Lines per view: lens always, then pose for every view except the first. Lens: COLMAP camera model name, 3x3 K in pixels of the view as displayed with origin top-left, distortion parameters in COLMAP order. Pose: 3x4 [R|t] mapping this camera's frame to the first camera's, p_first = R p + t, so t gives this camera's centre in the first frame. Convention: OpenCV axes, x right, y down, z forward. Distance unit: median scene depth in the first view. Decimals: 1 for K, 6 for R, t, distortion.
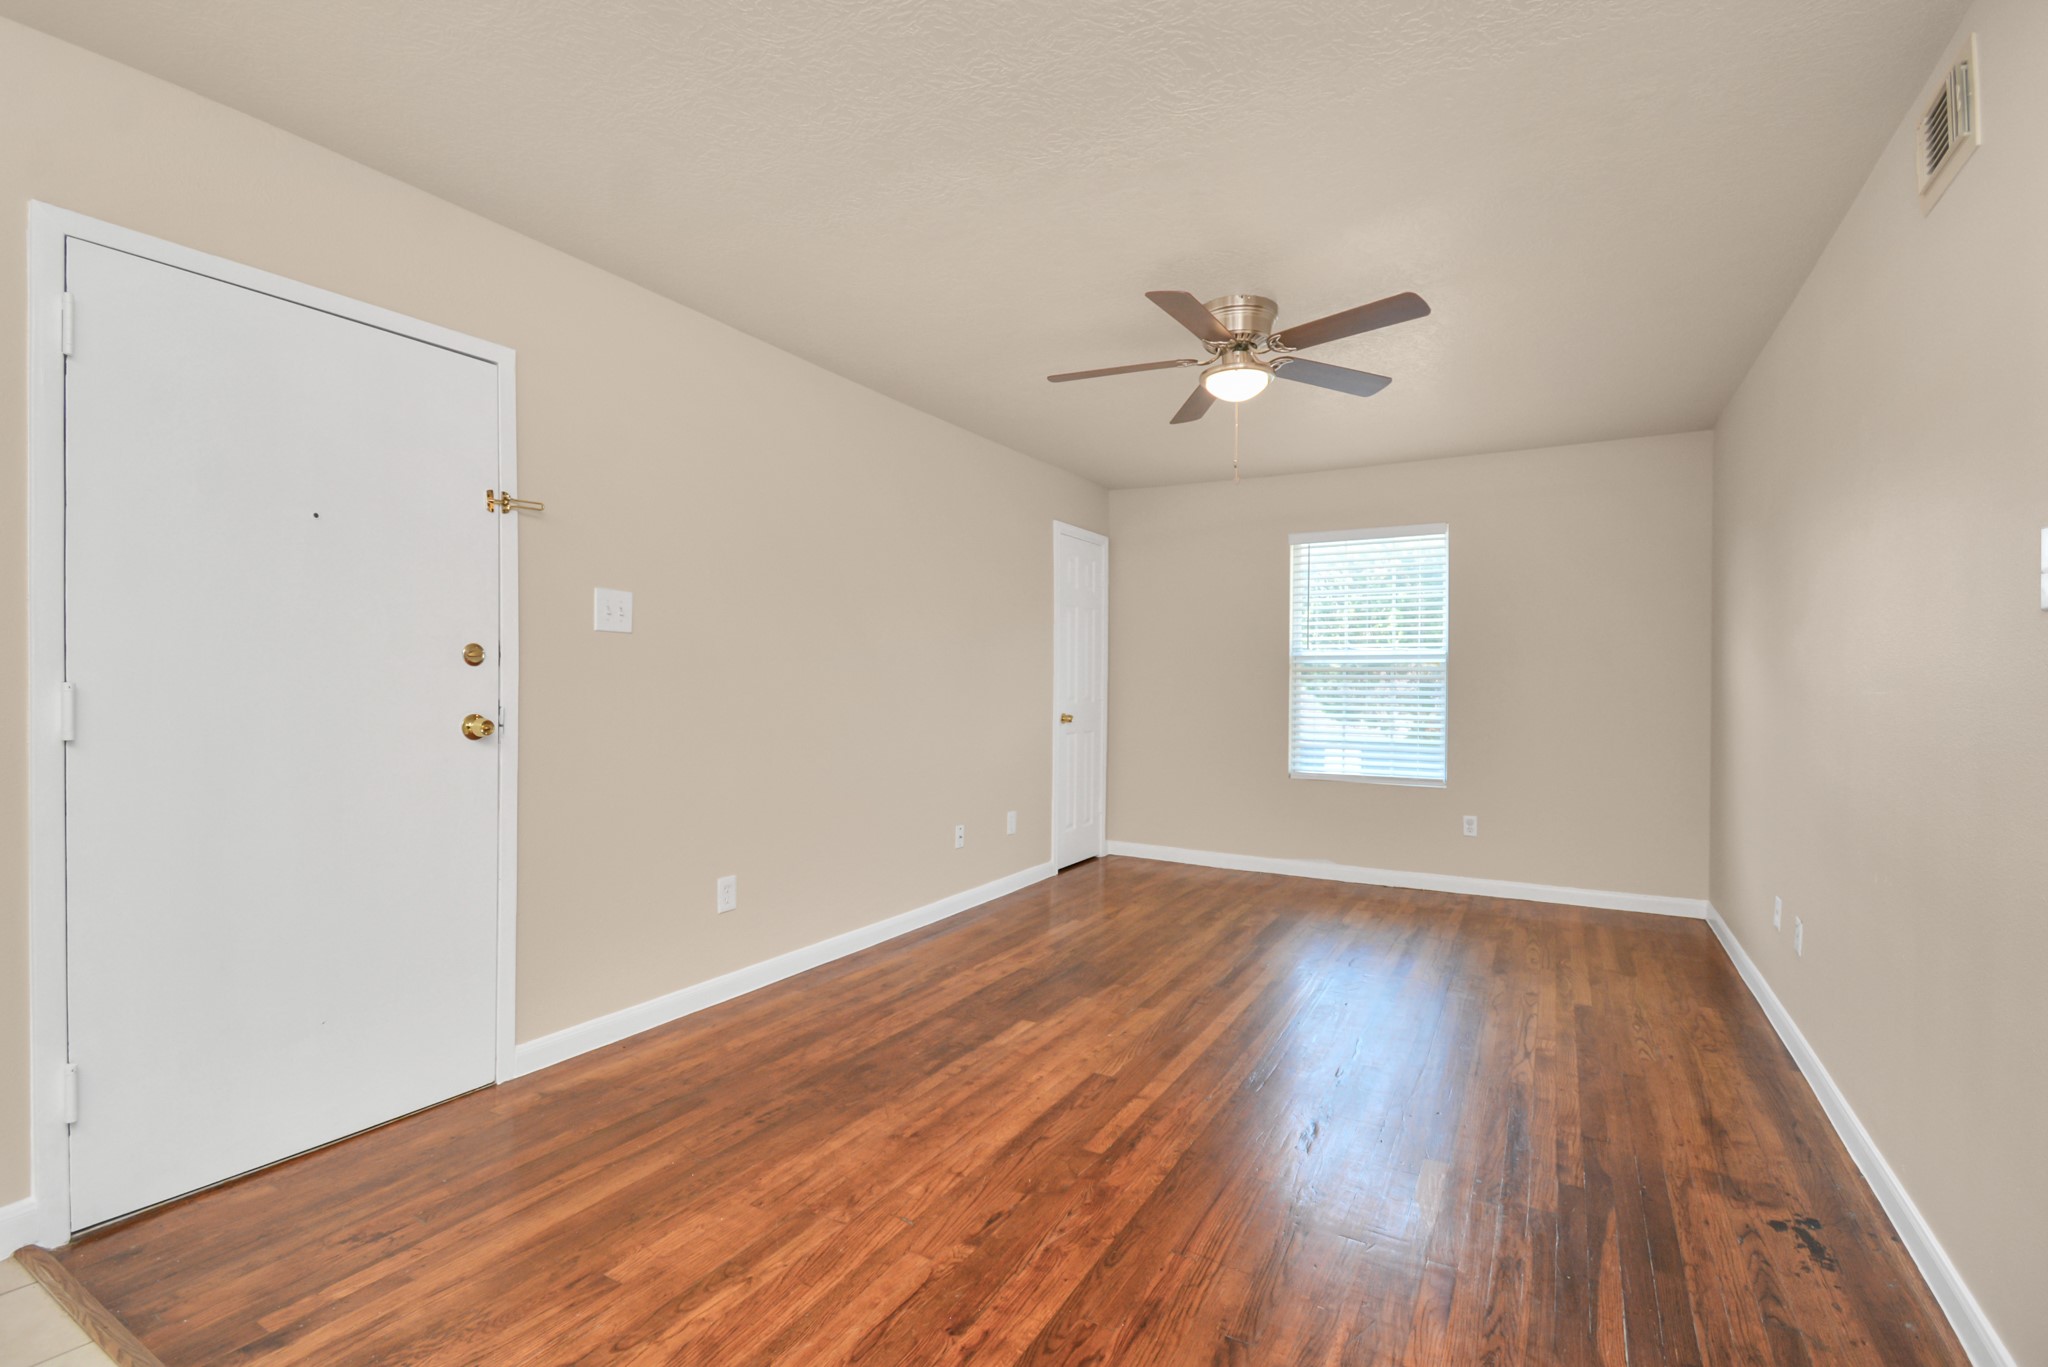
lens RADIAL K [[948.0, 0, 1019.5], [0, 948.0, 692.7], [0, 0, 1]] dist [0.015395, -0.025740]
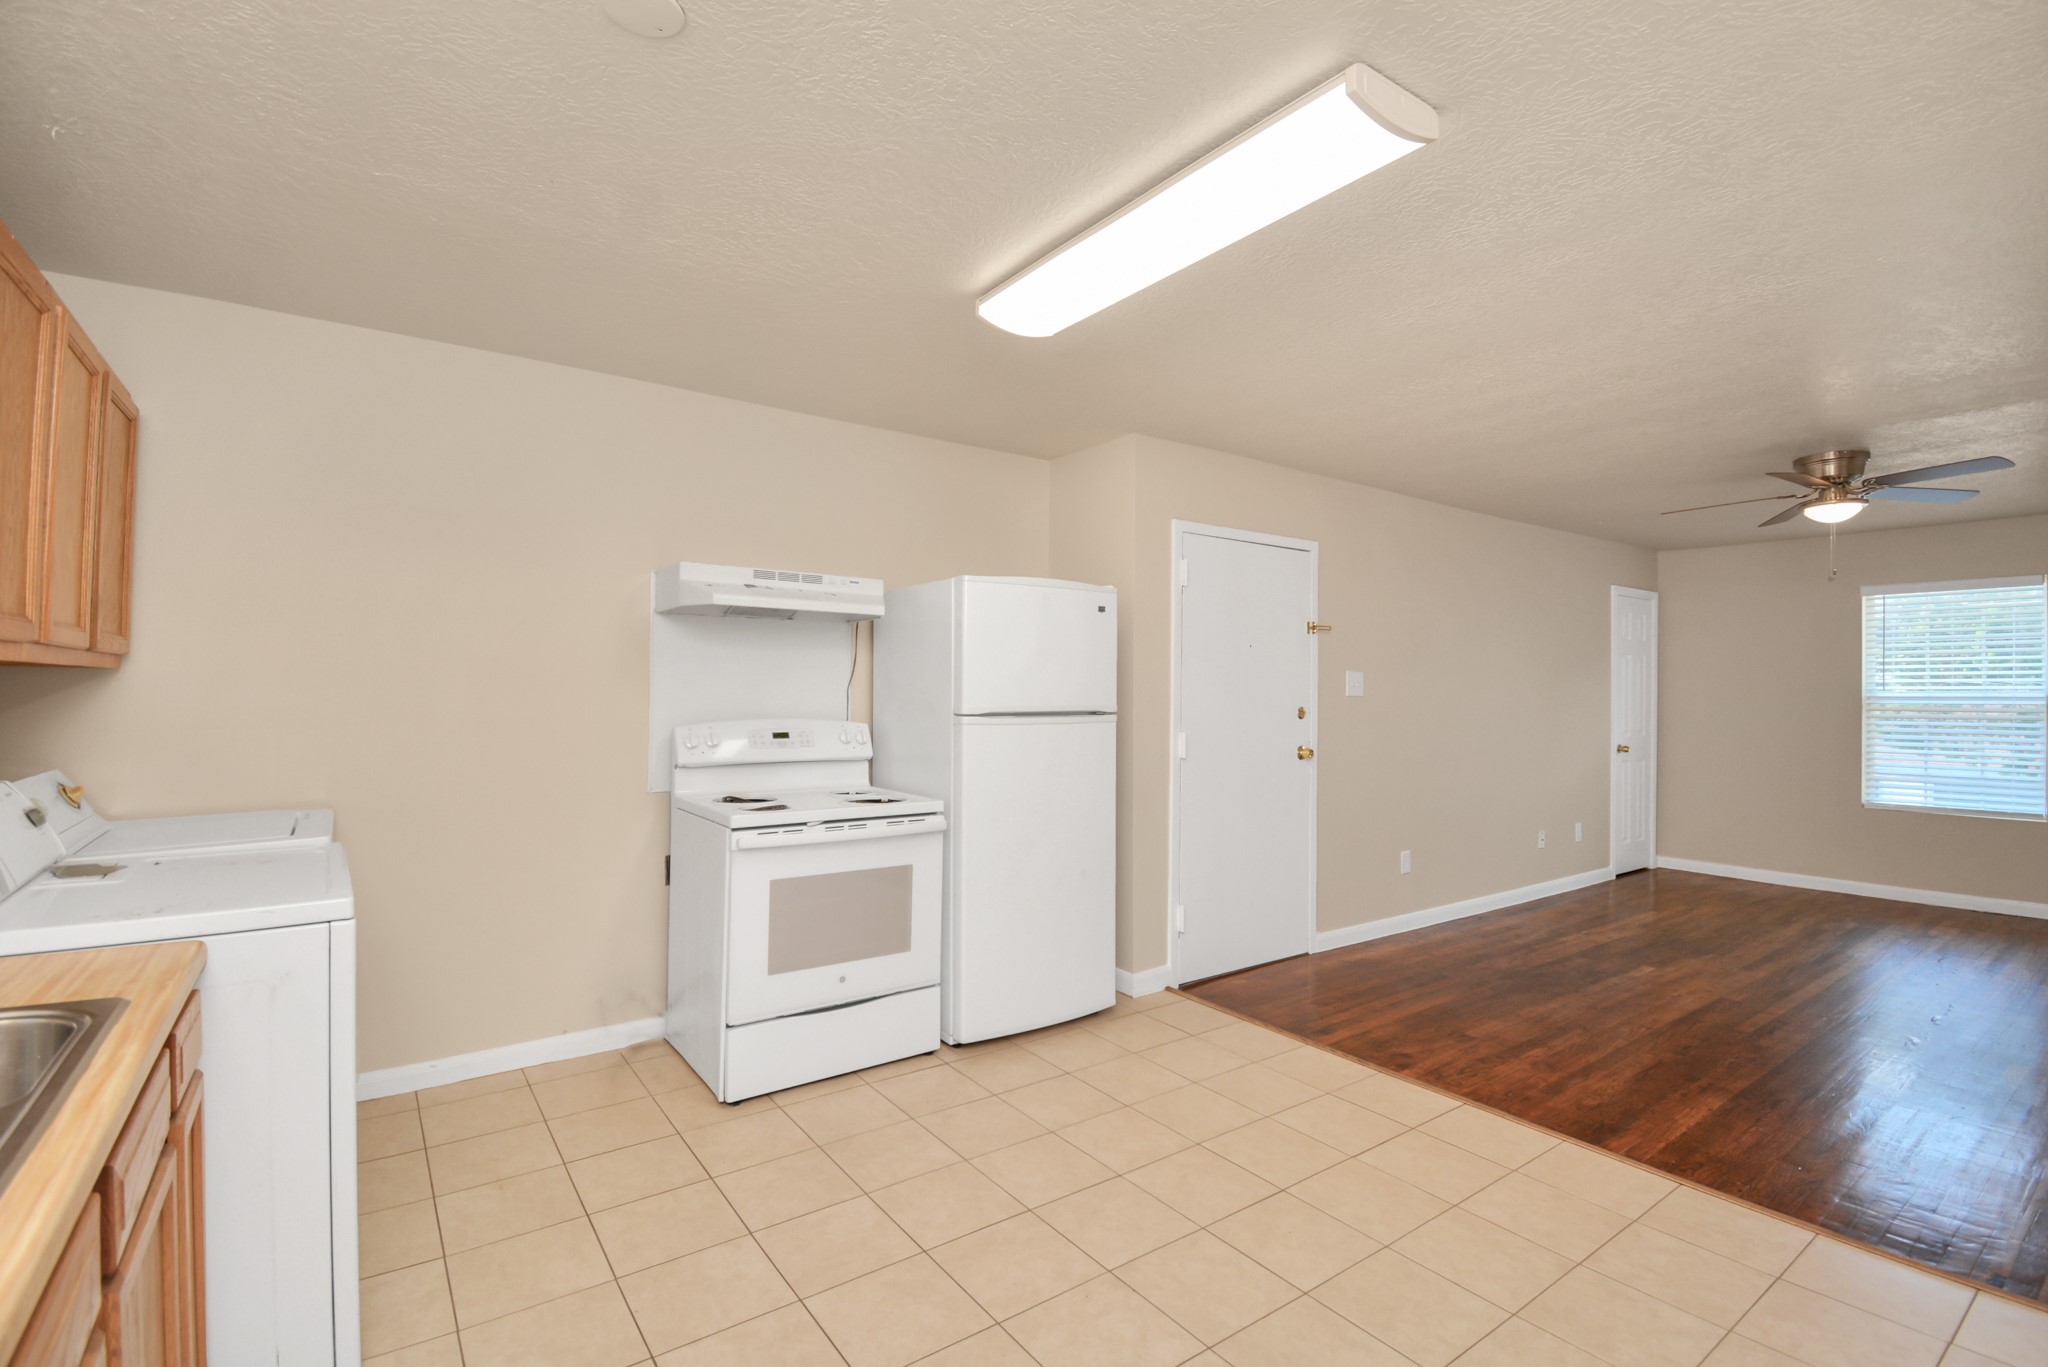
lens RADIAL K [[923.1, 0, 1001.1], [0, 923.1, 691.3], [0, 0, 1]] dist [0.033583, -0.028738]
pose [[0.905193, -0.003423, -0.424986, -0.241527], [-0.003286, 0.999881, -0.015053, -0.037727], [0.424987, 0.015022, 0.905075, -0.601374]]
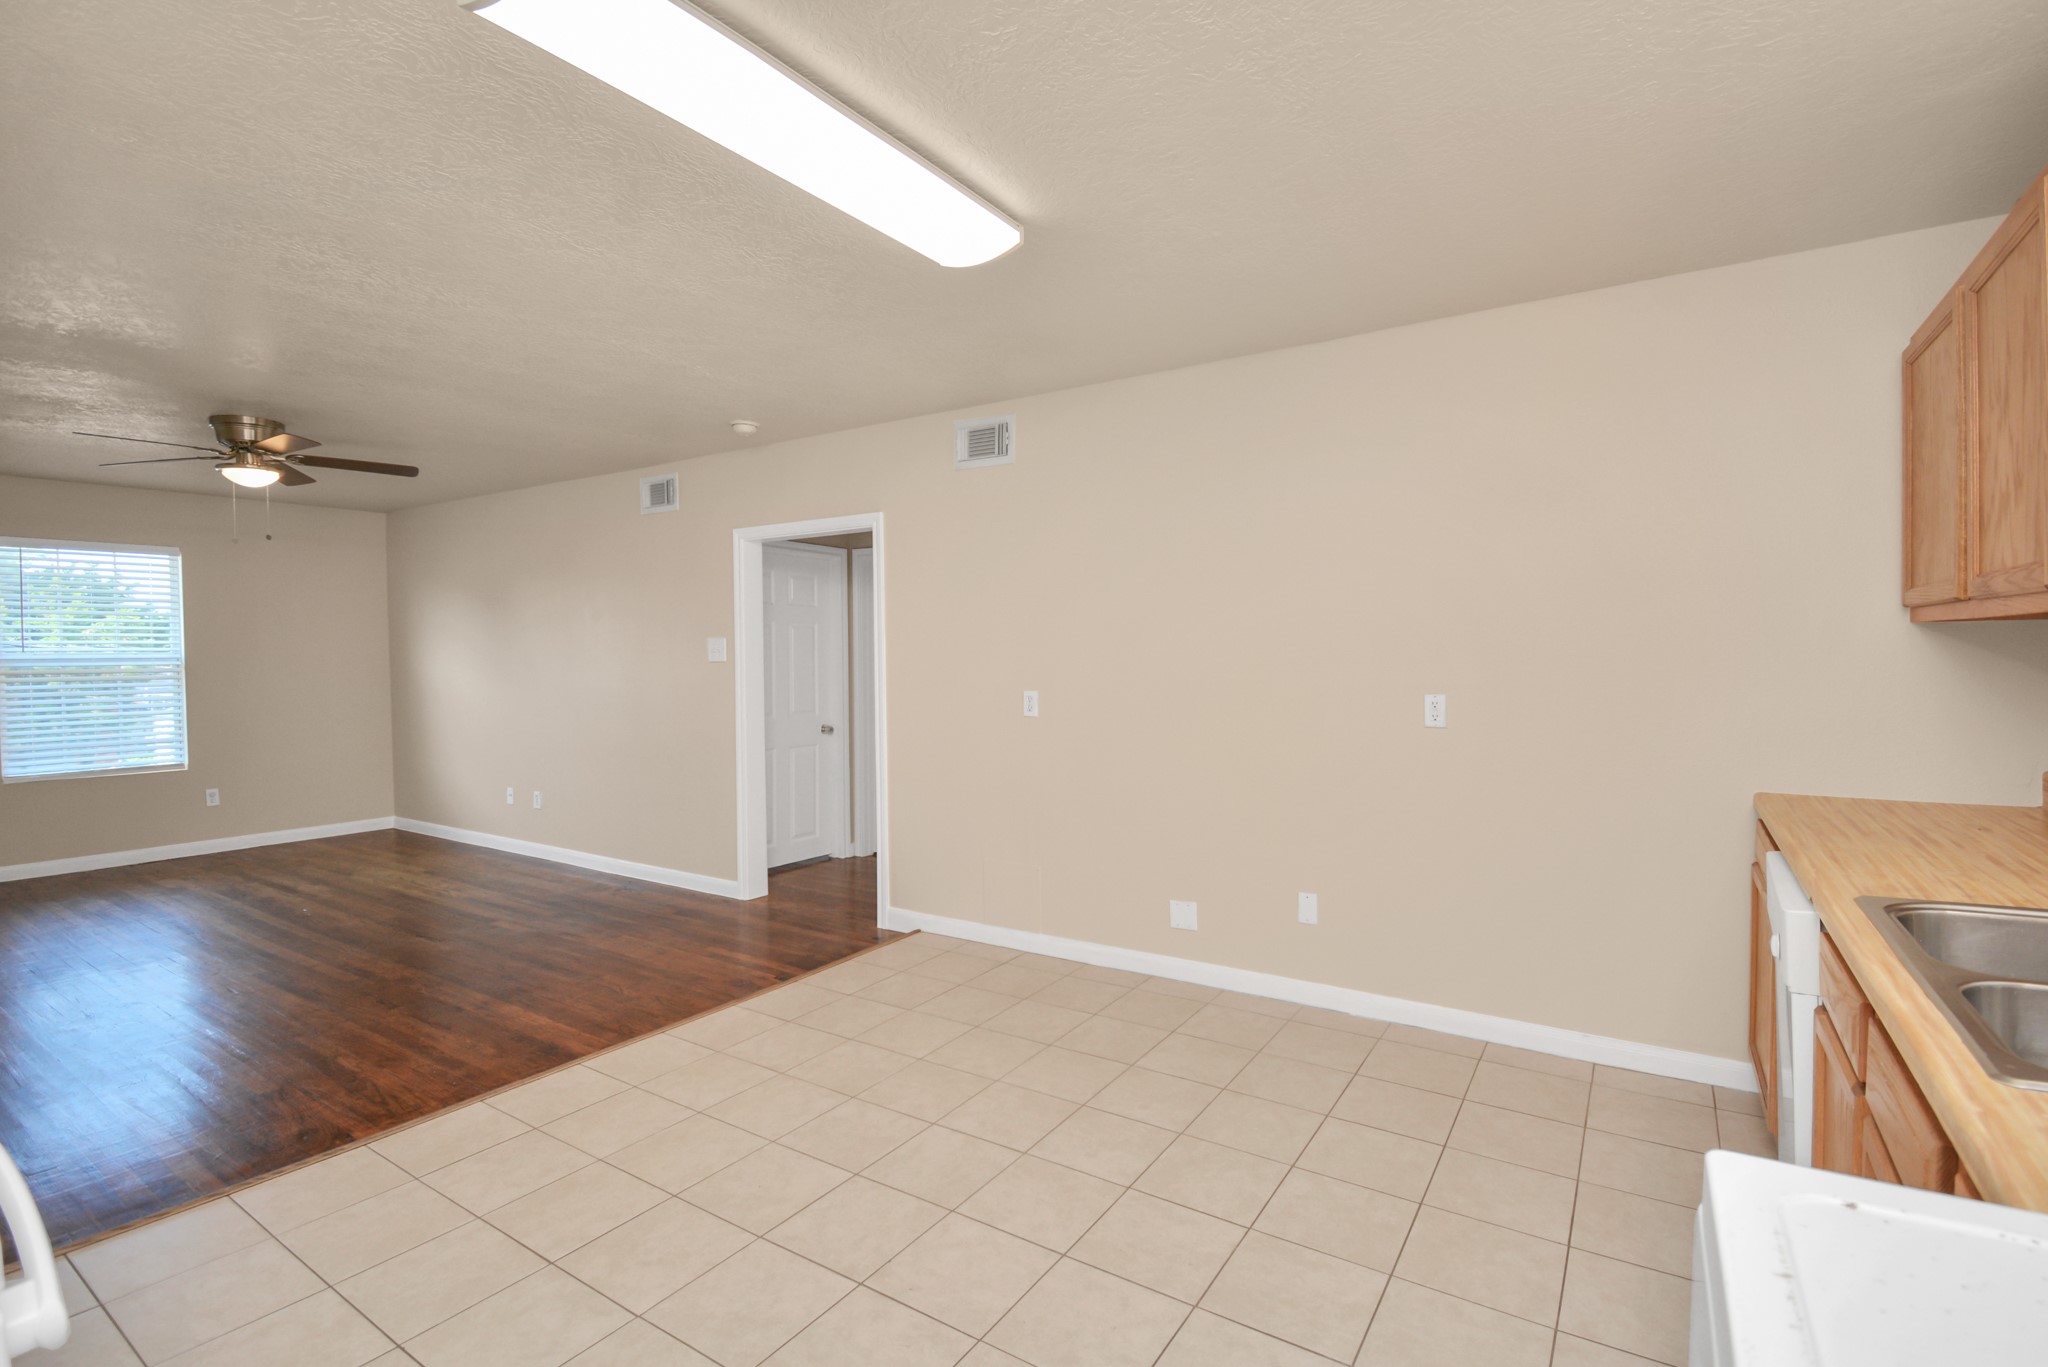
lens RADIAL K [[911.7, 0, 1052.9], [0, 911.7, 674.5], [0, 0, 1]] dist [0.054949, -0.022409]
pose [[0.044963, -0.030210, 0.998532, -0.939899], [0.018168, 0.999402, 0.029419, -0.047368], [-0.998823, 0.016819, 0.045485, -0.187321]]
